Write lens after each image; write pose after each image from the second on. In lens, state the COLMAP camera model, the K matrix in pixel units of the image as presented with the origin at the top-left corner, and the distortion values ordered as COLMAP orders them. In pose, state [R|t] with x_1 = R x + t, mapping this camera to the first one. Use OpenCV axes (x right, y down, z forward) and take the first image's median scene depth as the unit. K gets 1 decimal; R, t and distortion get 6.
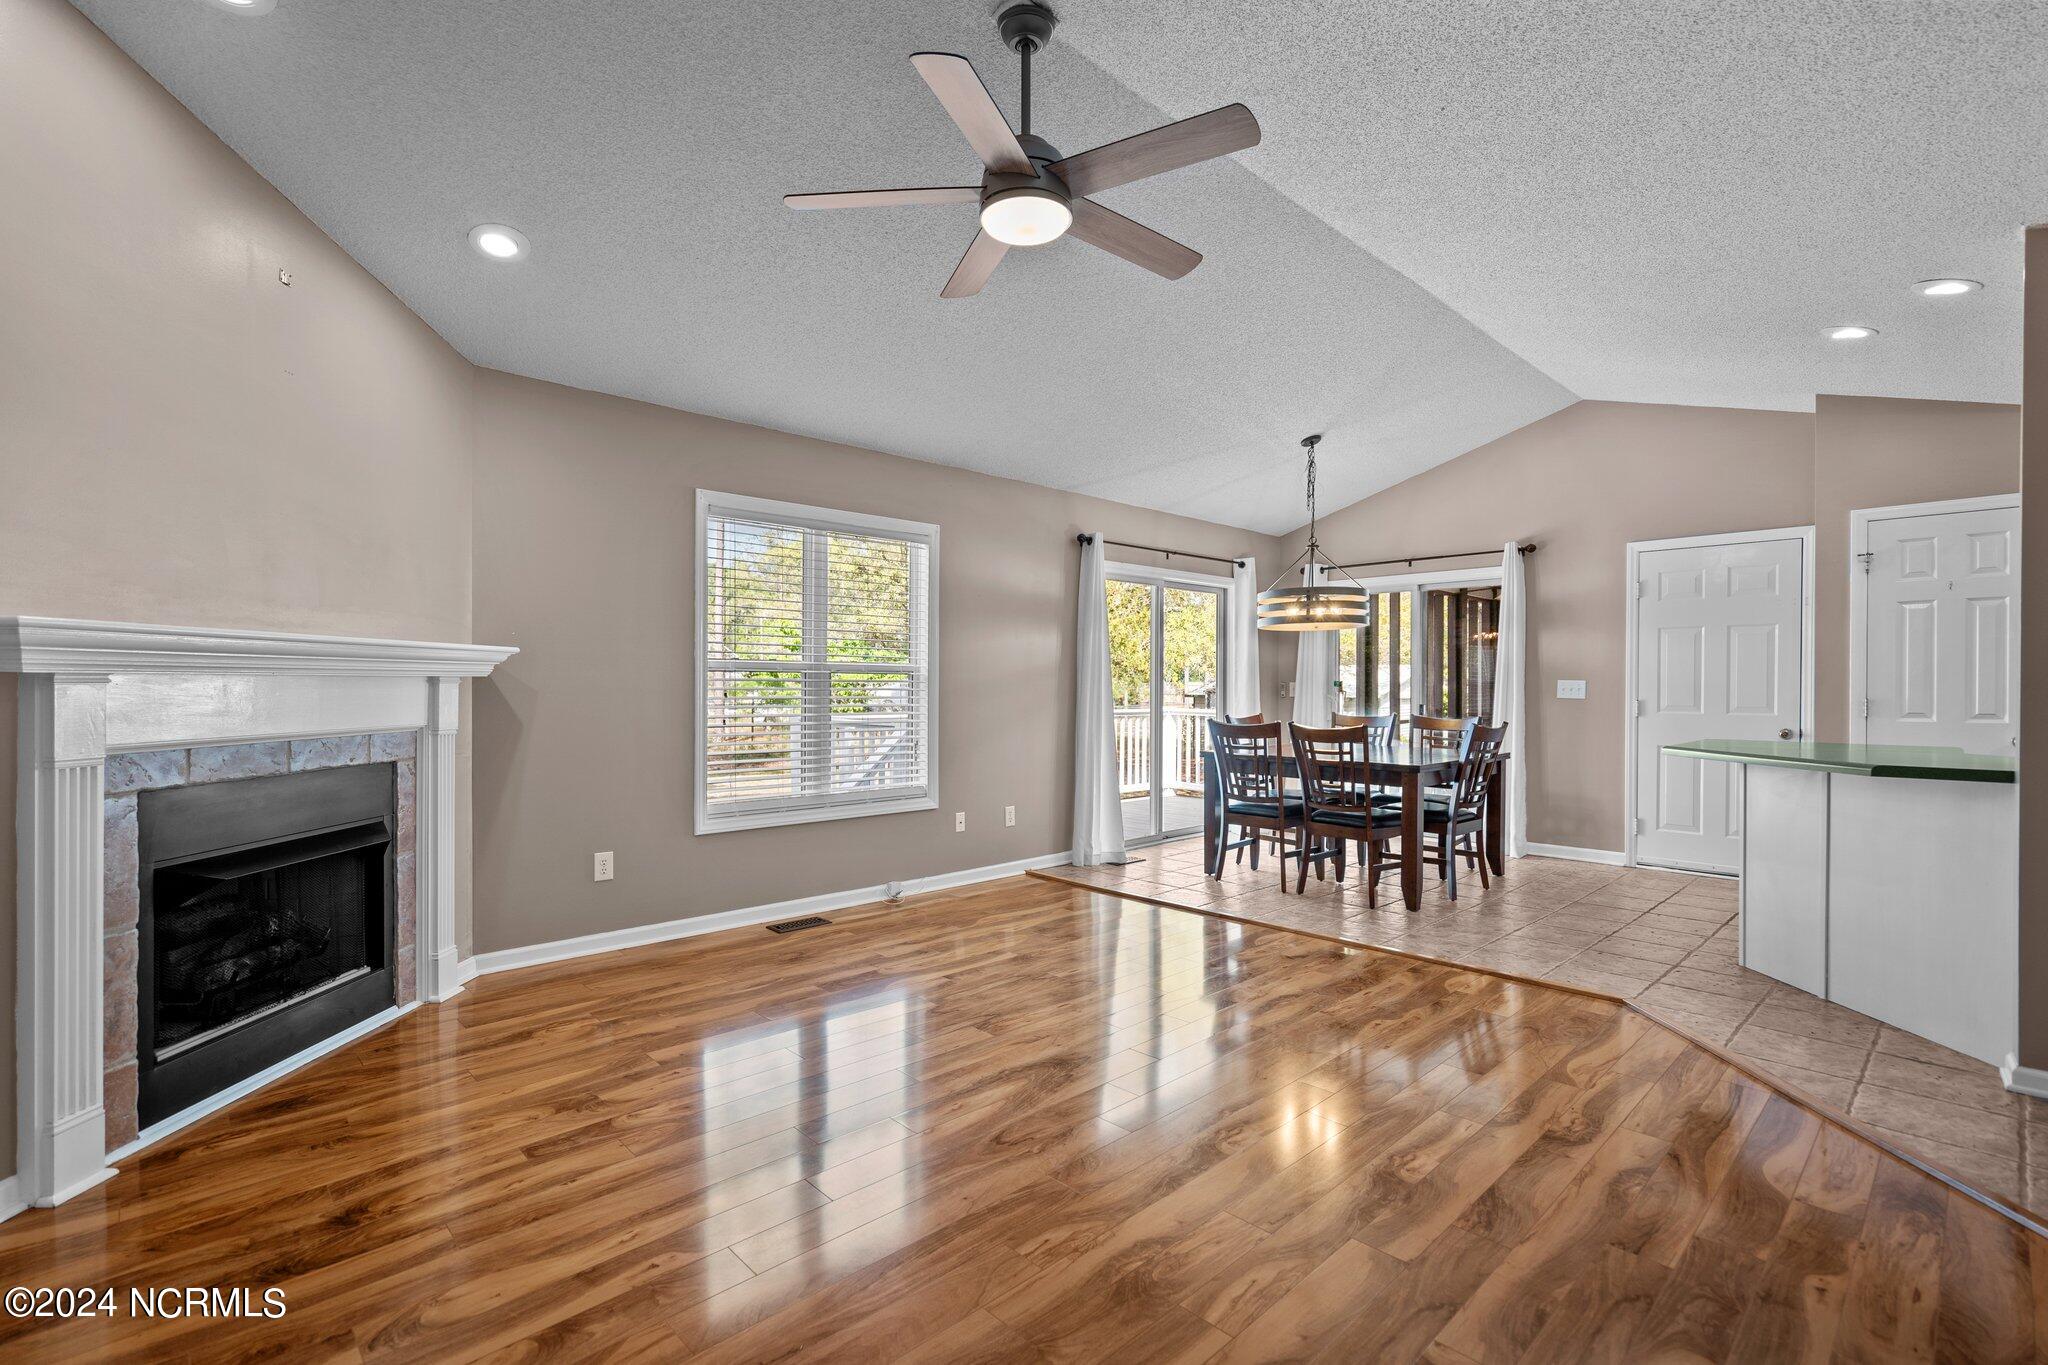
lens RADIAL K [[929.3, 0, 1016.4], [0, 929.3, 697.3], [0, 0, 1]] dist [-0.002784, -0.000023]
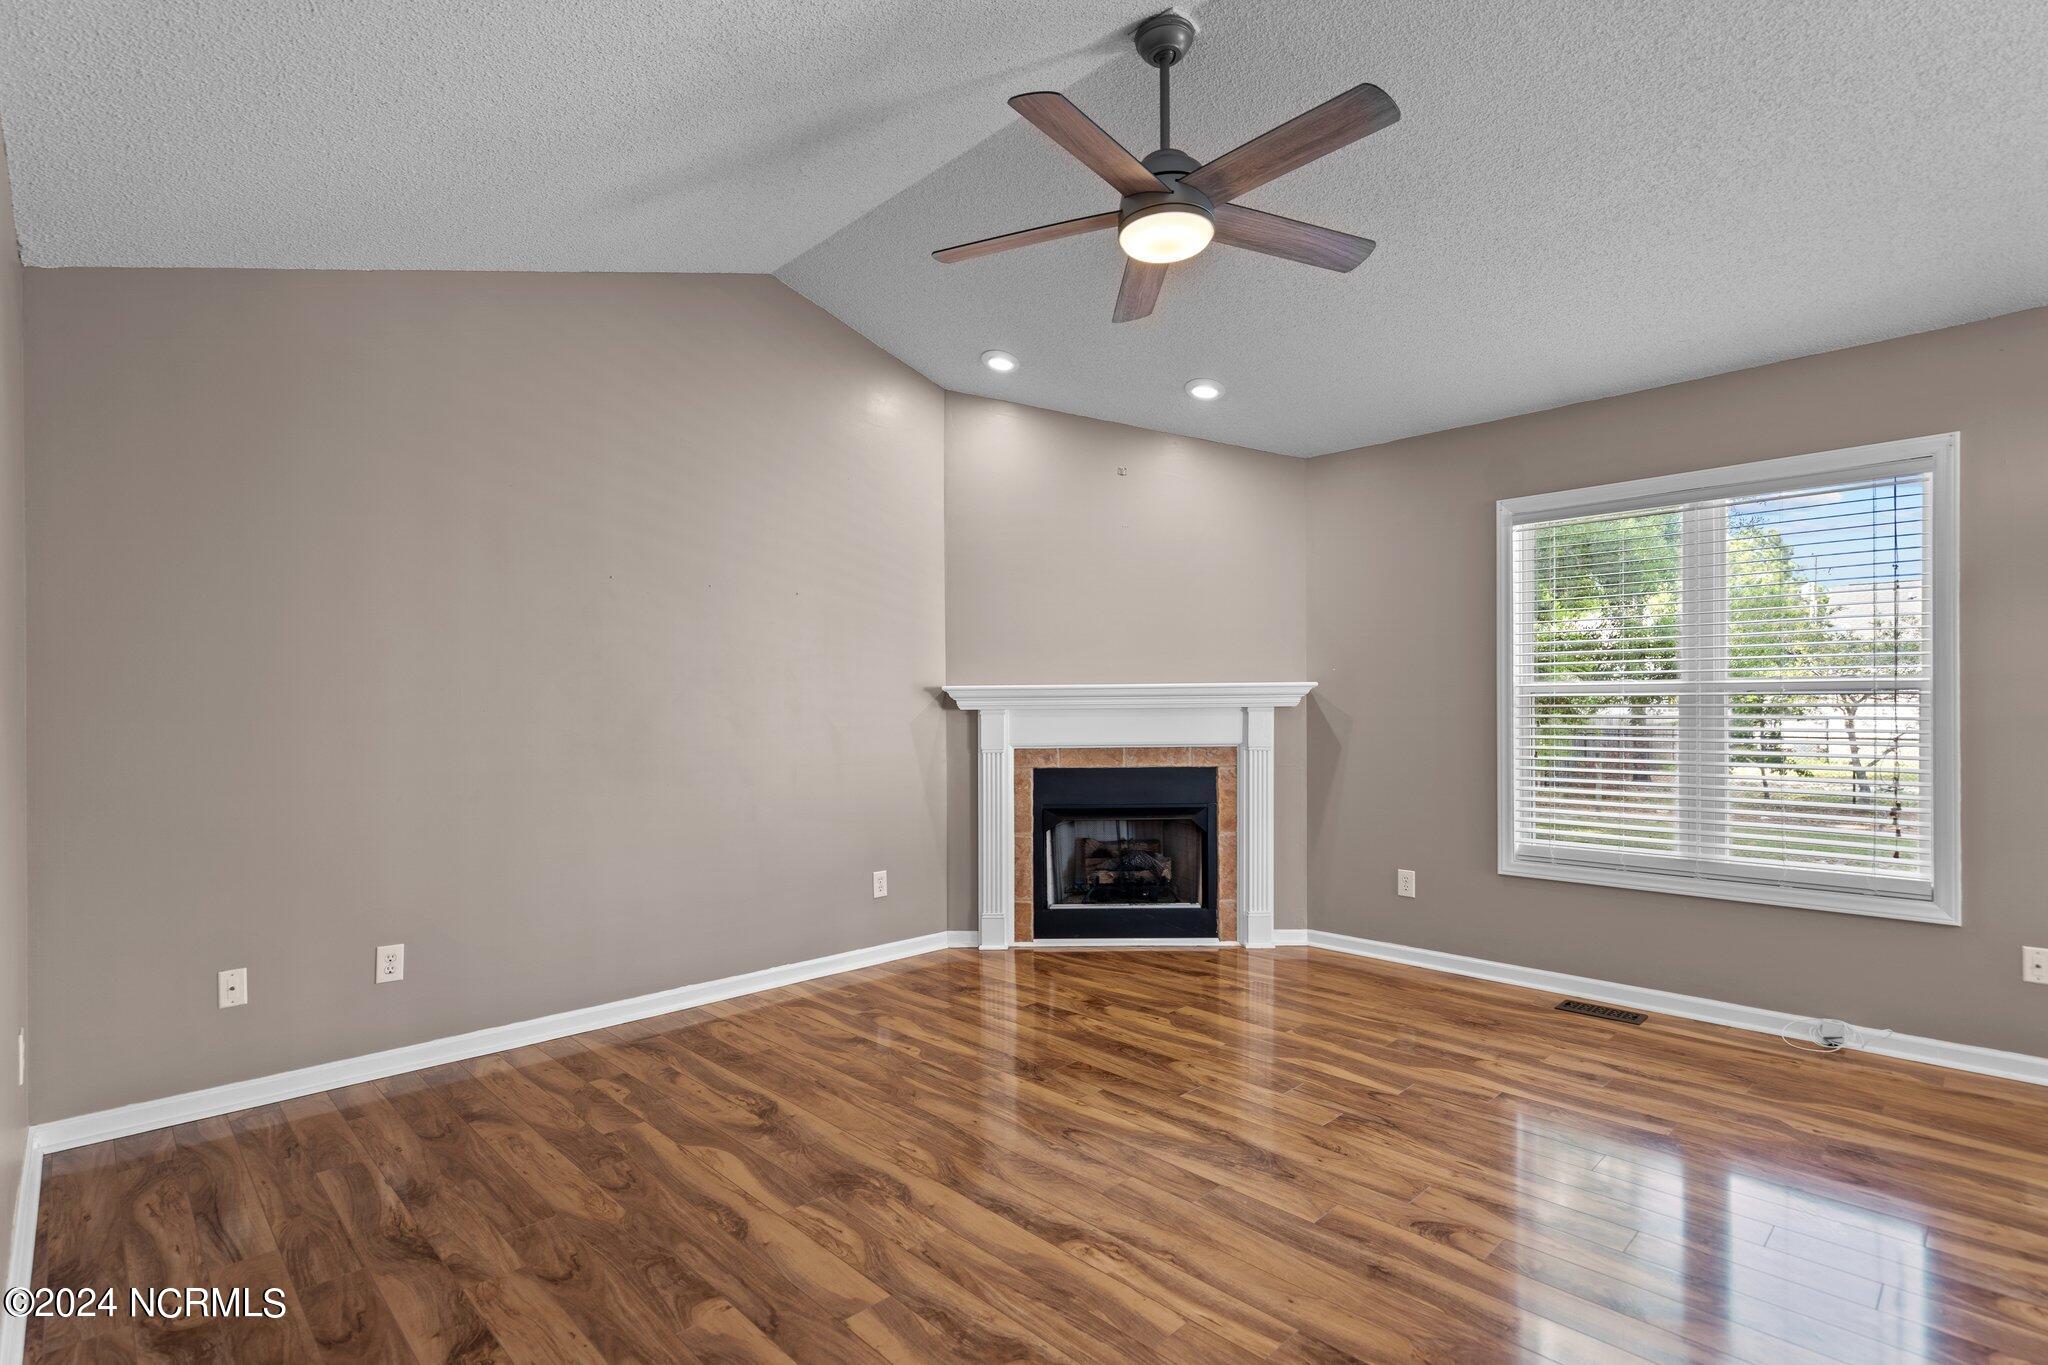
lens RADIAL K [[977.1, 0, 1019.2], [0, 977.1, 713.2], [0, 0, 1]] dist [0.000566, -0.000002]
pose [[0.015687, 0.000806, -0.999877, 0.832968], [-0.007730, 0.999970, 0.000685, -0.012333], [0.999847, 0.007718, 0.015693, 0.674732]]
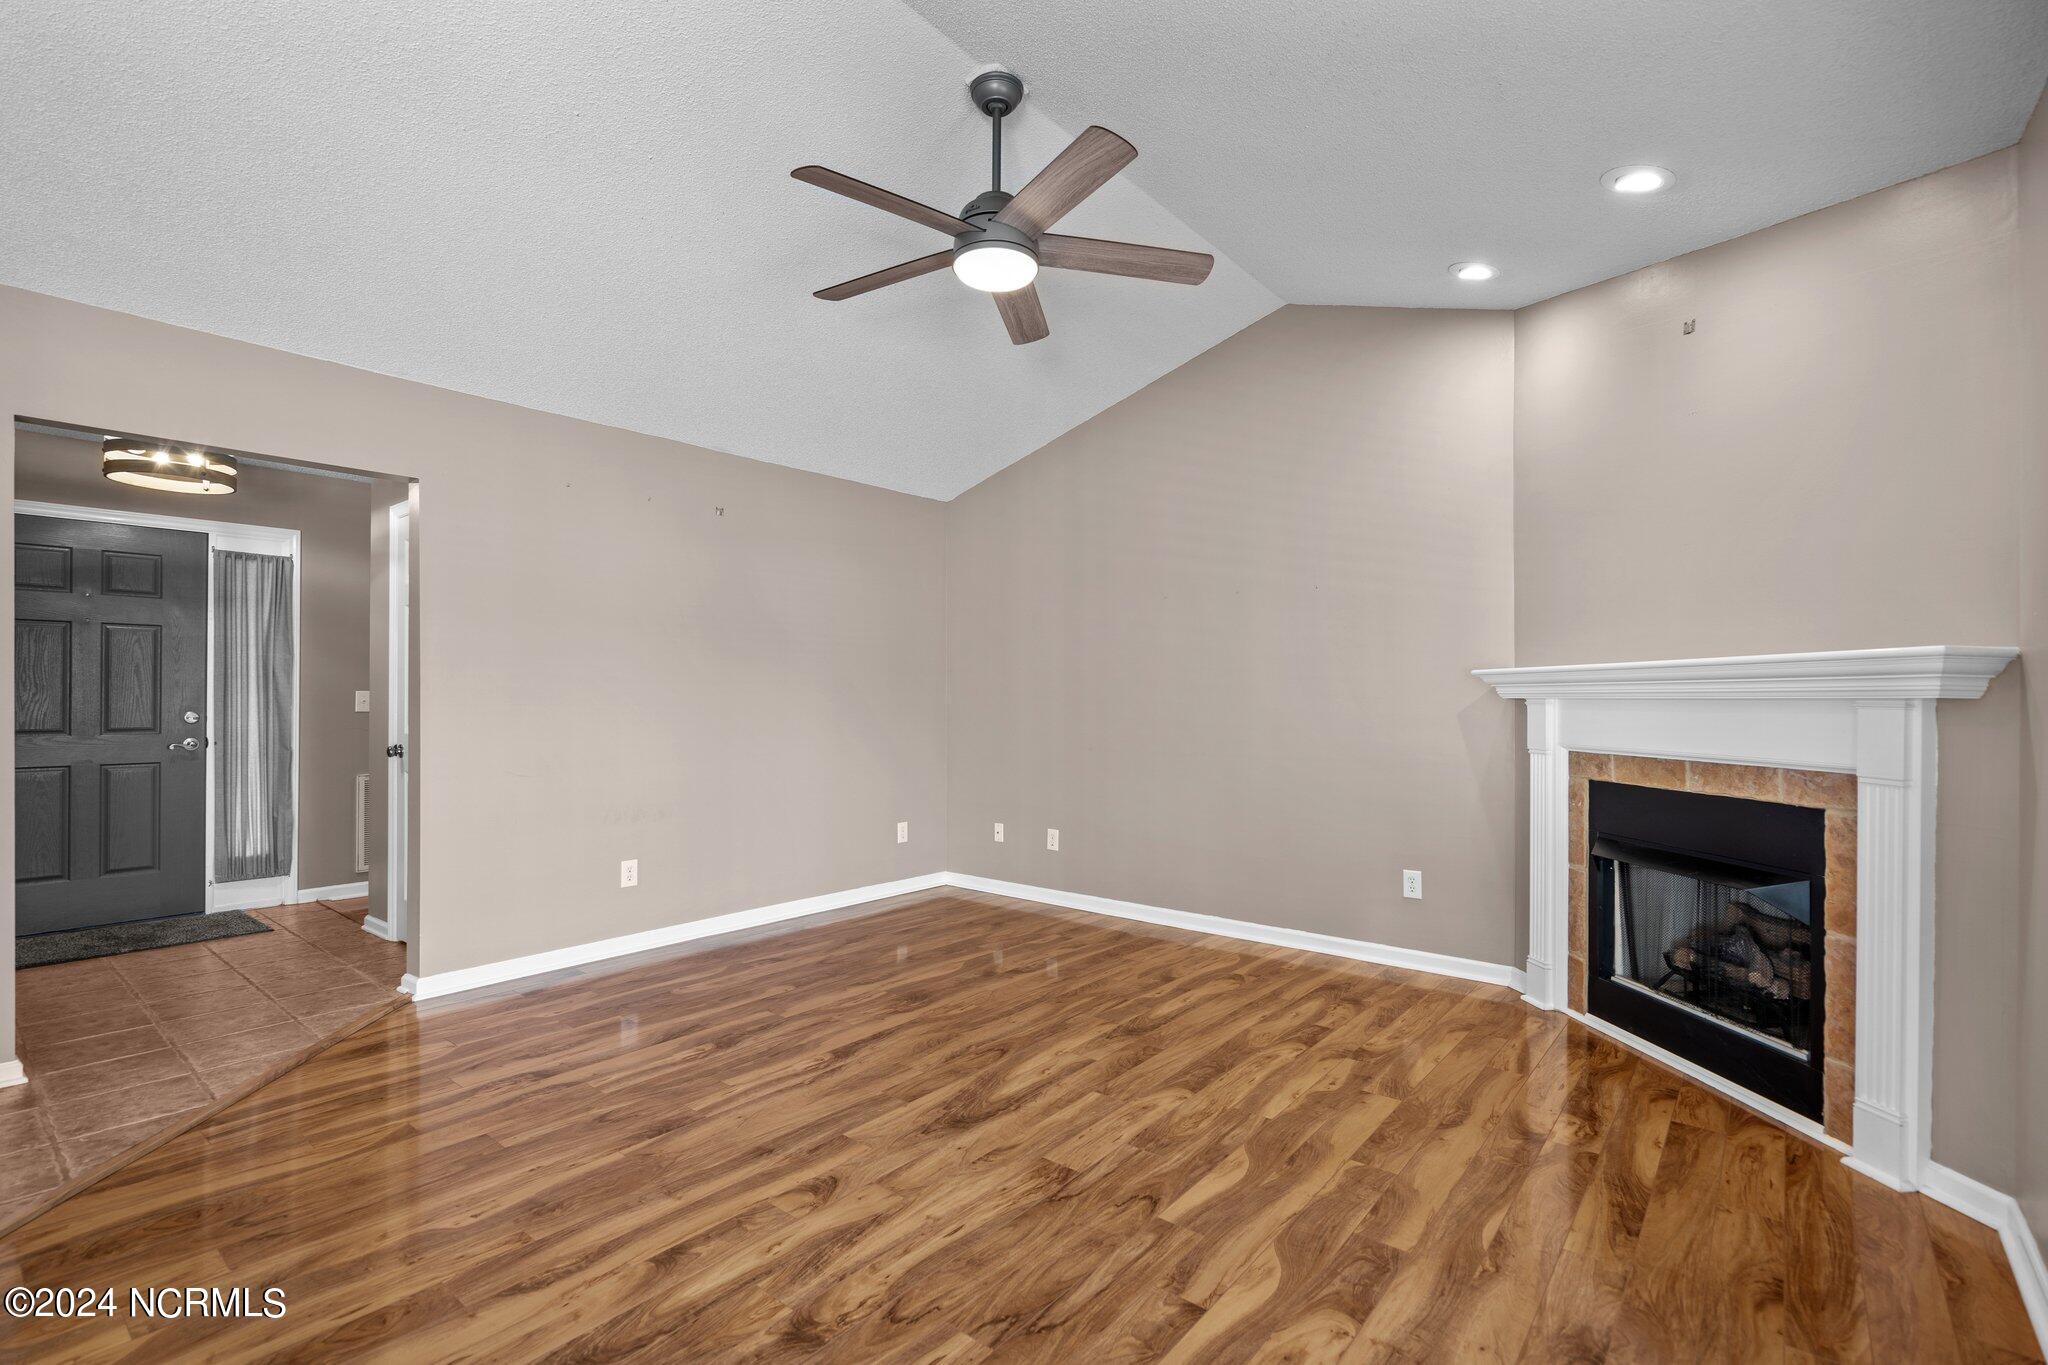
lens RADIAL K [[937.8, 0, 1024.0], [0, 937.8, 682.5], [0, 0, 1]] dist [-0.001556, -0.000016]
pose [[-0.991577, -0.009776, -0.129152, 0.092682], [-0.009745, 0.999952, -0.000869, -0.029281], [0.129154, 0.000397, -0.991624, 1.698243]]
